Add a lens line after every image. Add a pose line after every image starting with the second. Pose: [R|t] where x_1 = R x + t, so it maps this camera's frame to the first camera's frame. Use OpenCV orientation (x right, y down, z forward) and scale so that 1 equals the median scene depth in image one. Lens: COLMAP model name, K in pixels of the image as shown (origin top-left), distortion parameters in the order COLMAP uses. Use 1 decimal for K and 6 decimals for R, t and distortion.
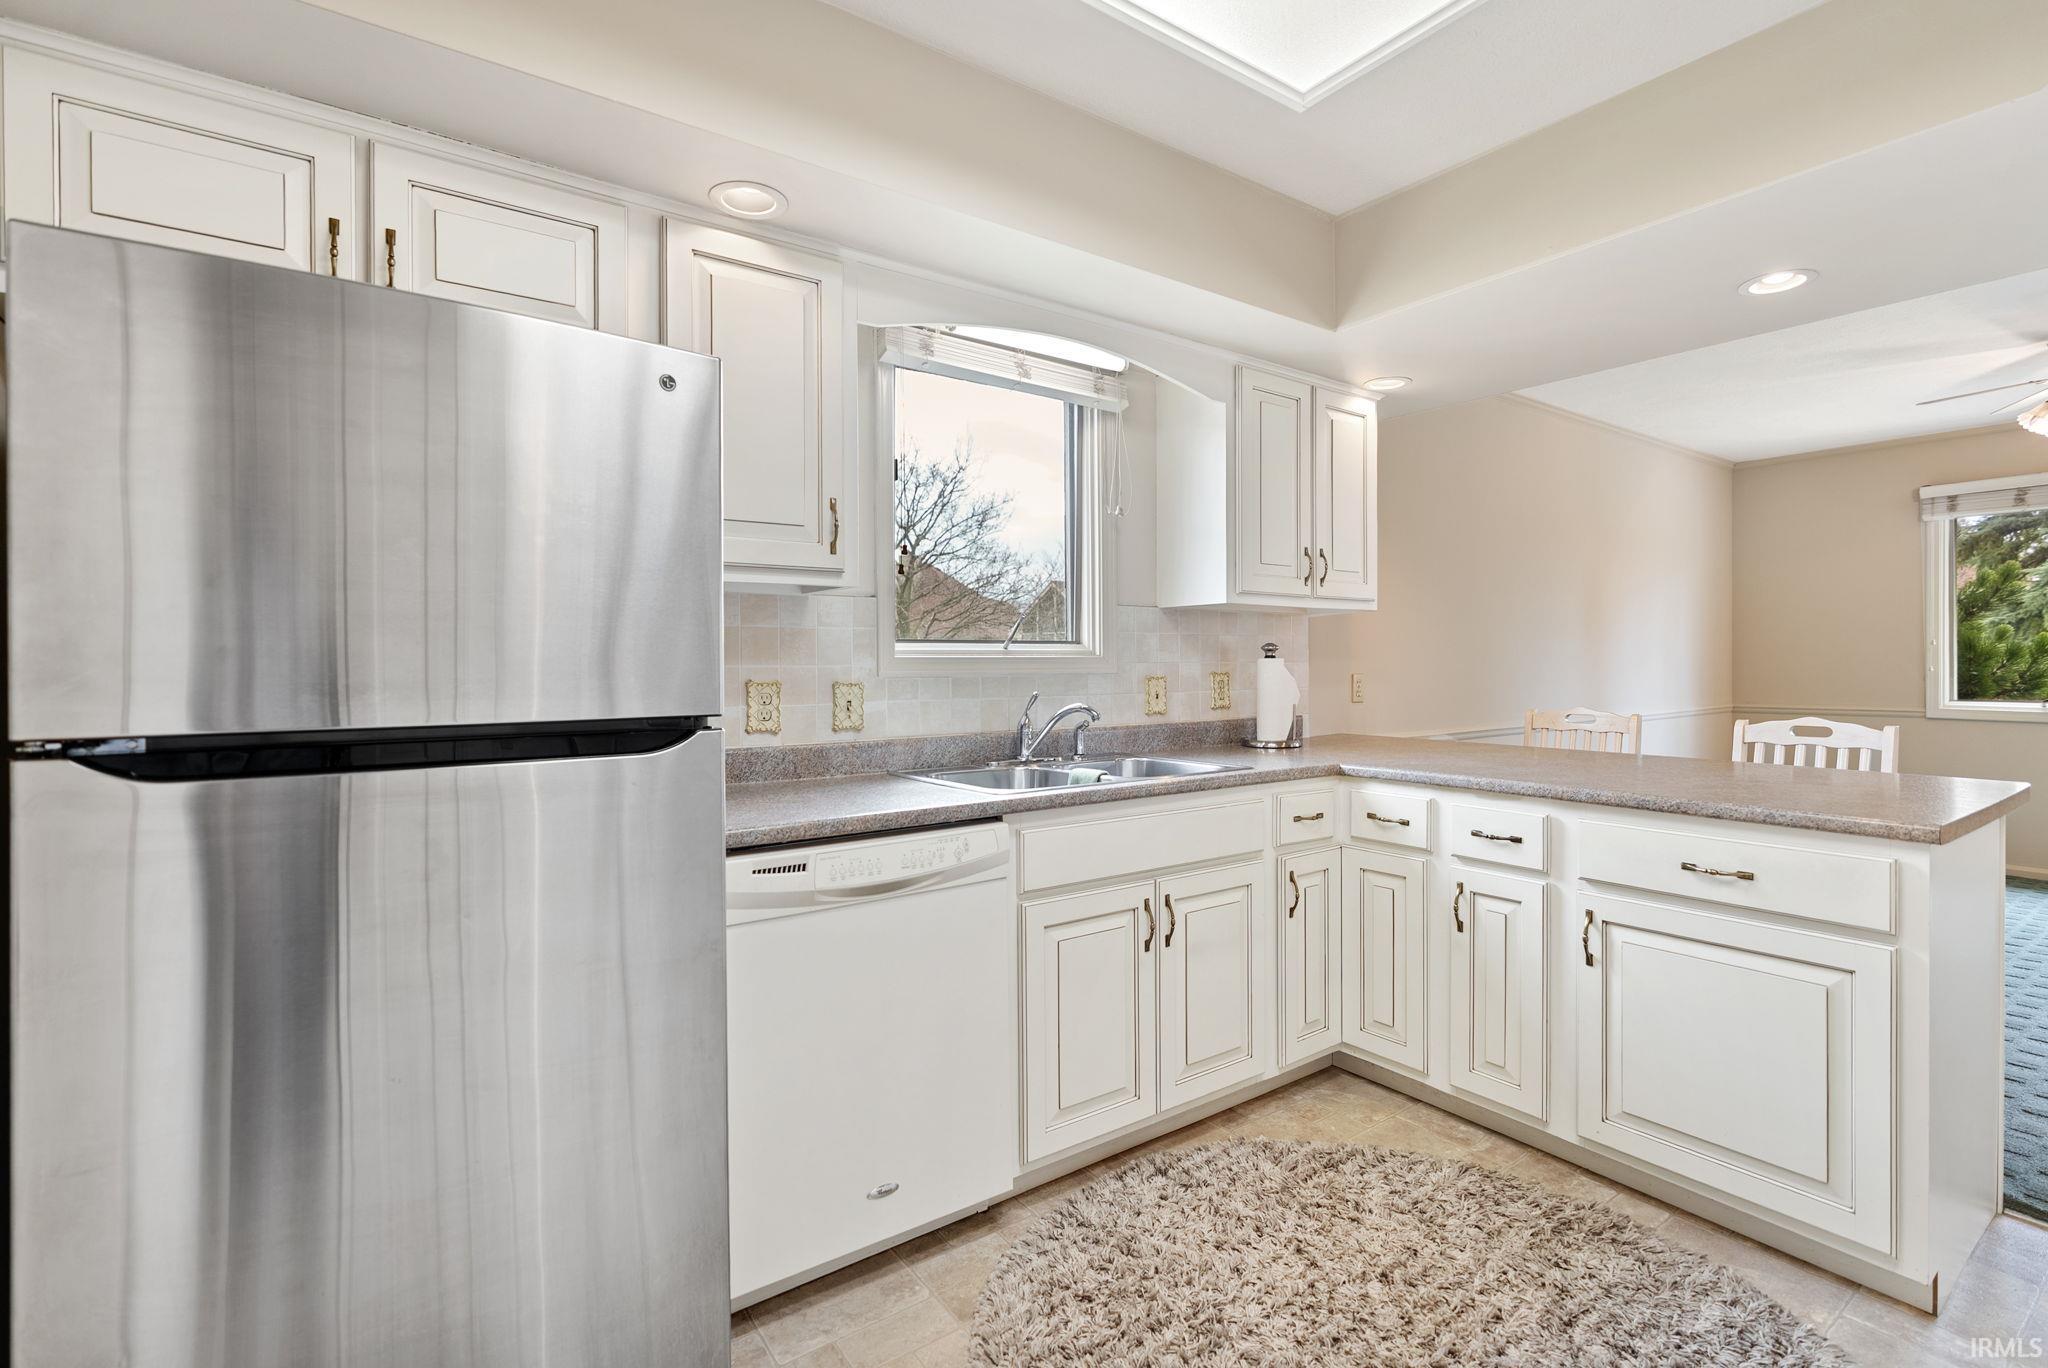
lens RADIAL K [[929.5, 0, 1026.1], [0, 929.5, 673.6], [0, 0, 1]] dist [-0.002112, 0.001189]
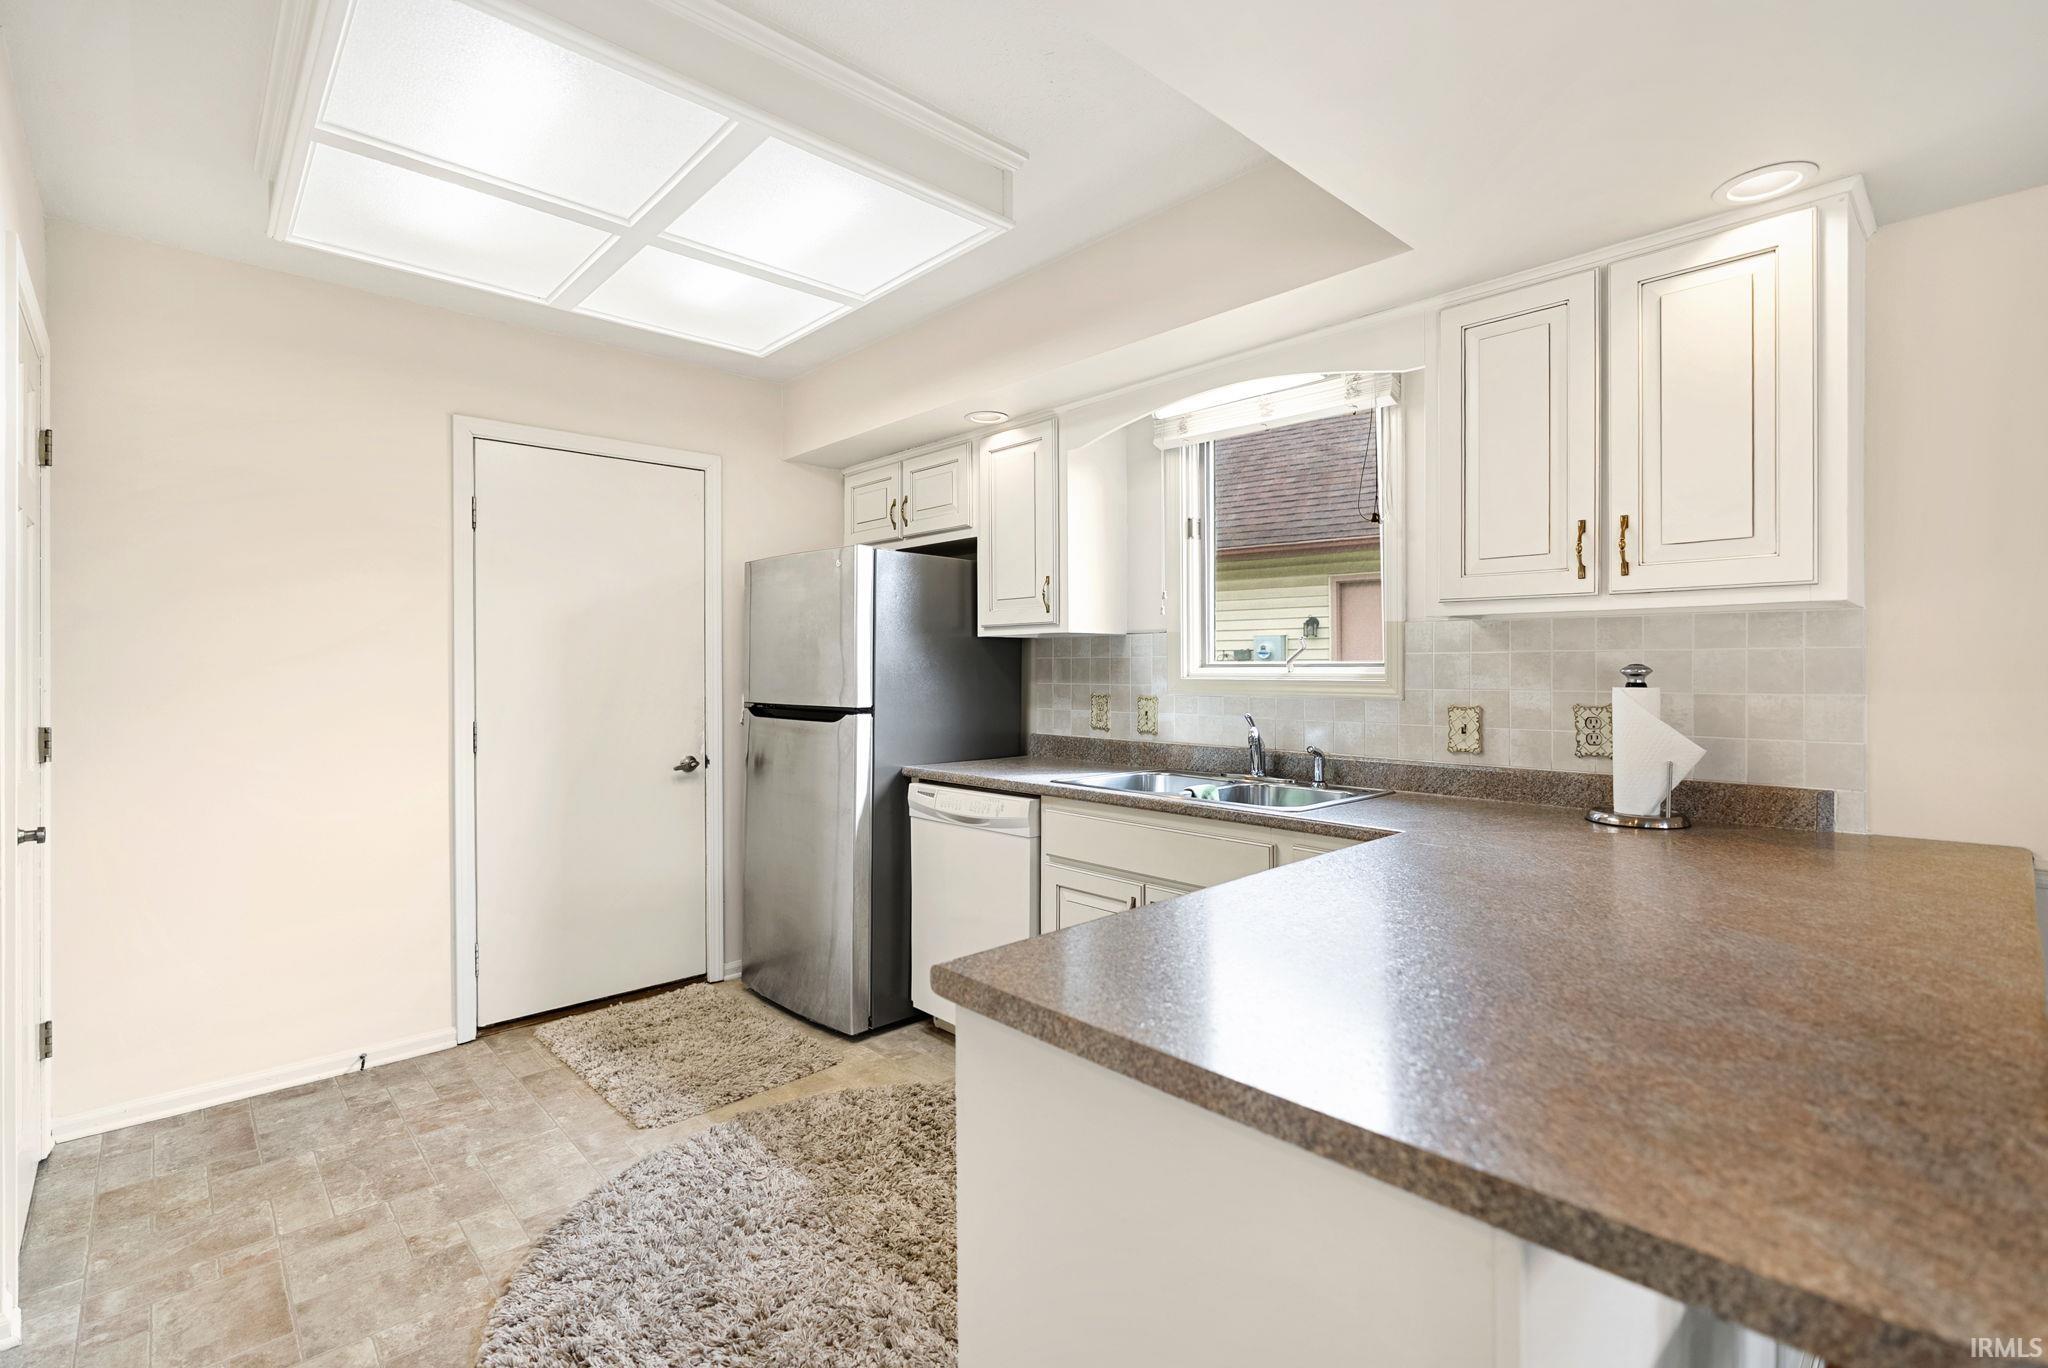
lens RADIAL K [[916.9, 0, 1018.1], [0, 916.9, 663.7], [0, 0, 1]] dist [-0.003591, -0.000082]
pose [[0.135491, 0.001852, -0.990777, 1.114269], [-0.009904, 0.999951, 0.000515, -0.038442], [0.990729, 0.009743, 0.135502, 0.648834]]
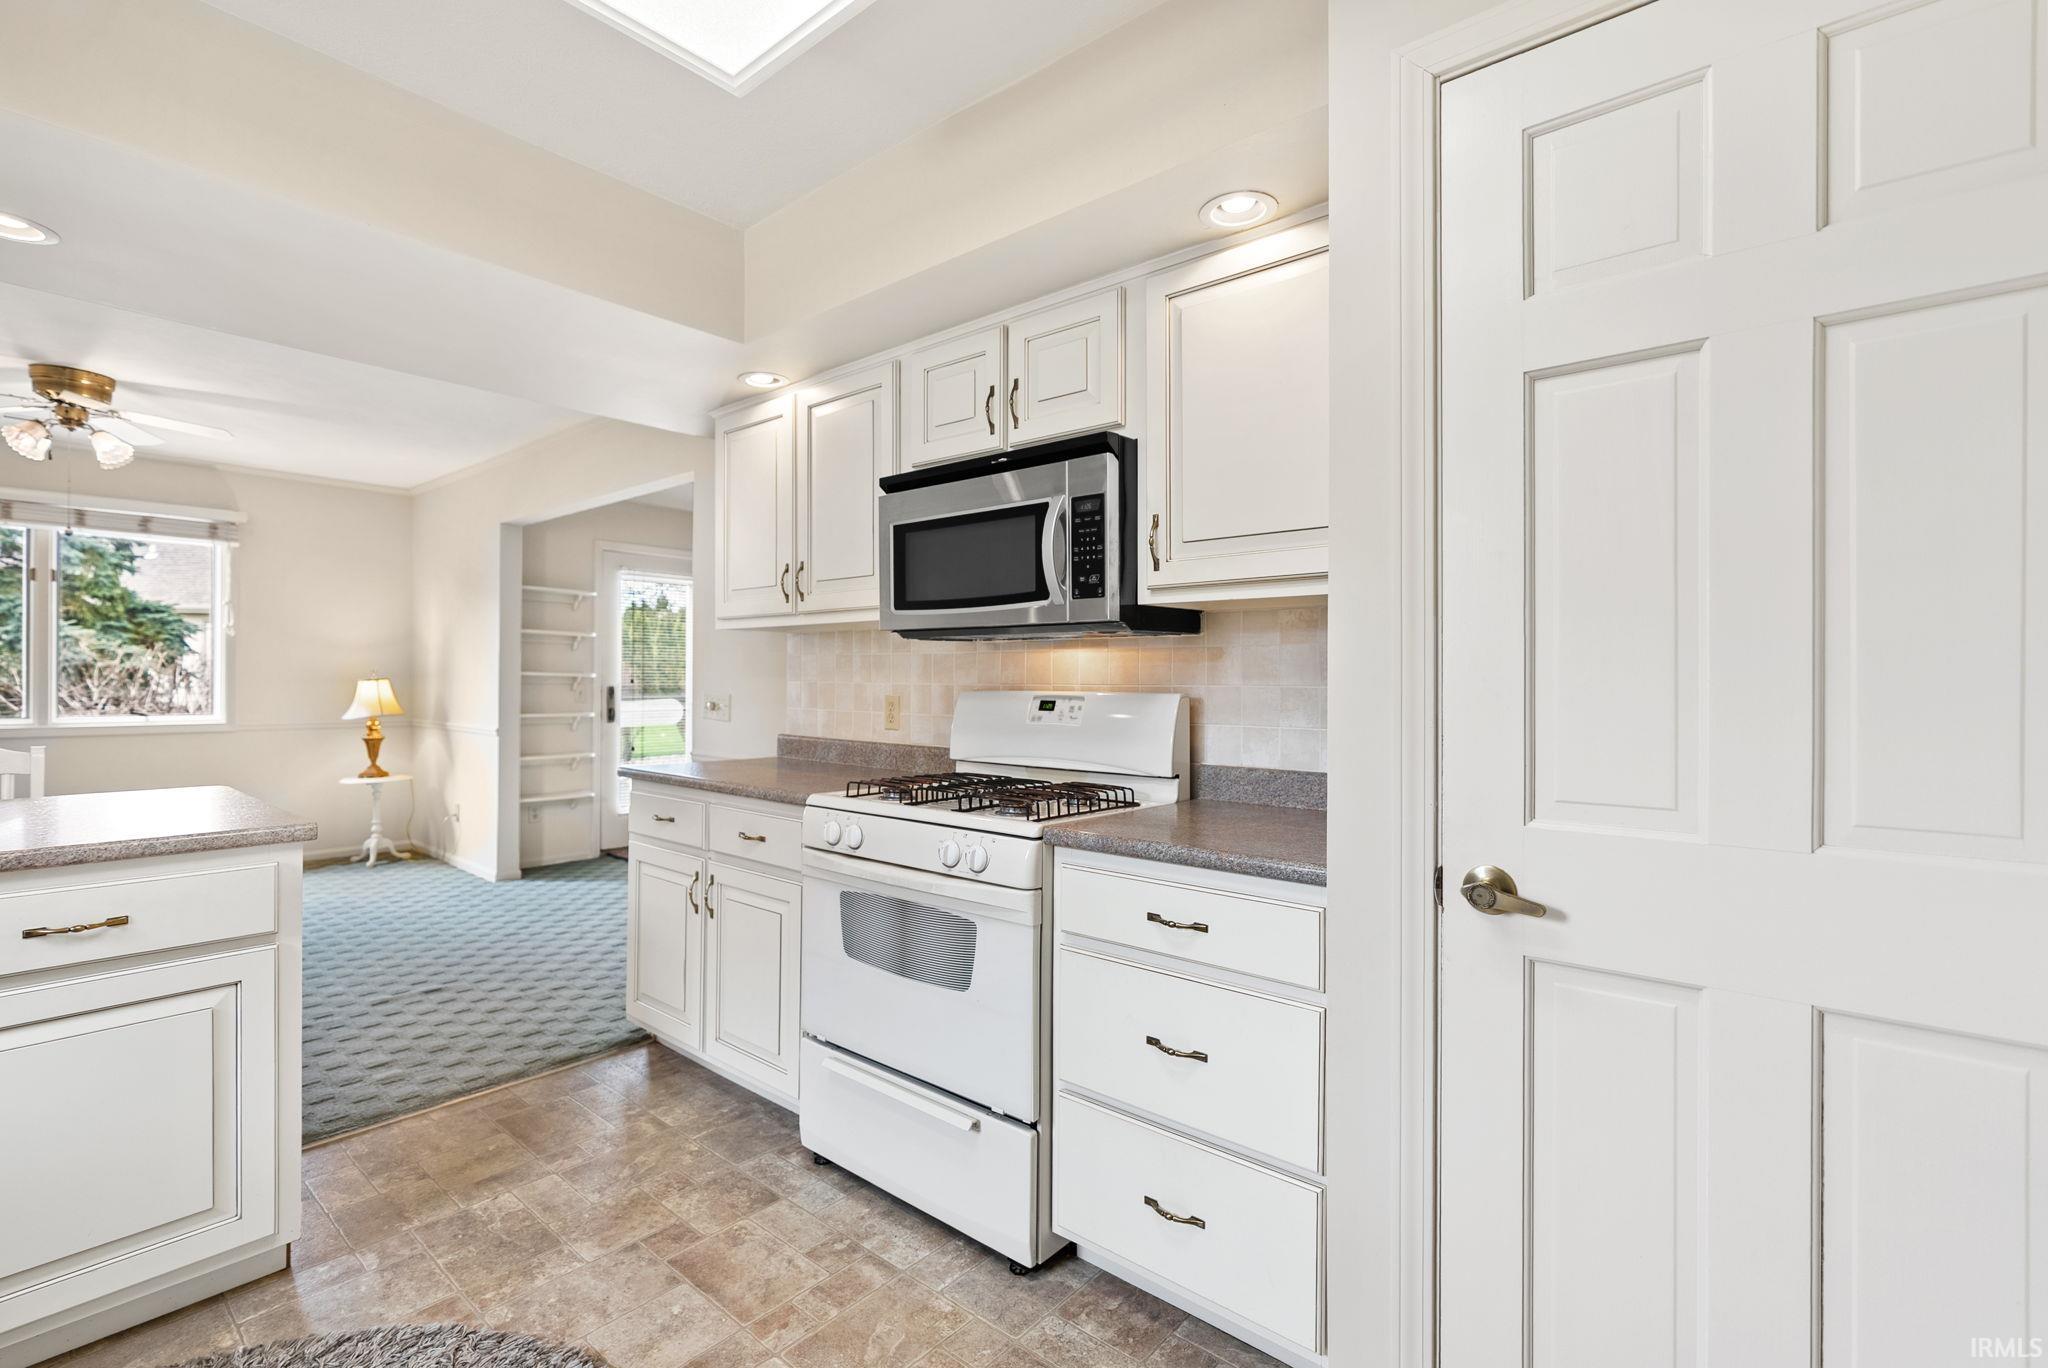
lens RADIAL K [[921.1, 0, 1033.9], [0, 921.1, 680.2], [0, 0, 1]] dist [-0.012088, 0.005529]
pose [[-0.252511, 0.001228, 0.967593, -0.215466], [0.006896, 0.999976, 0.000530, -0.003901], [-0.967570, 0.006806, -0.252513, 0.288578]]
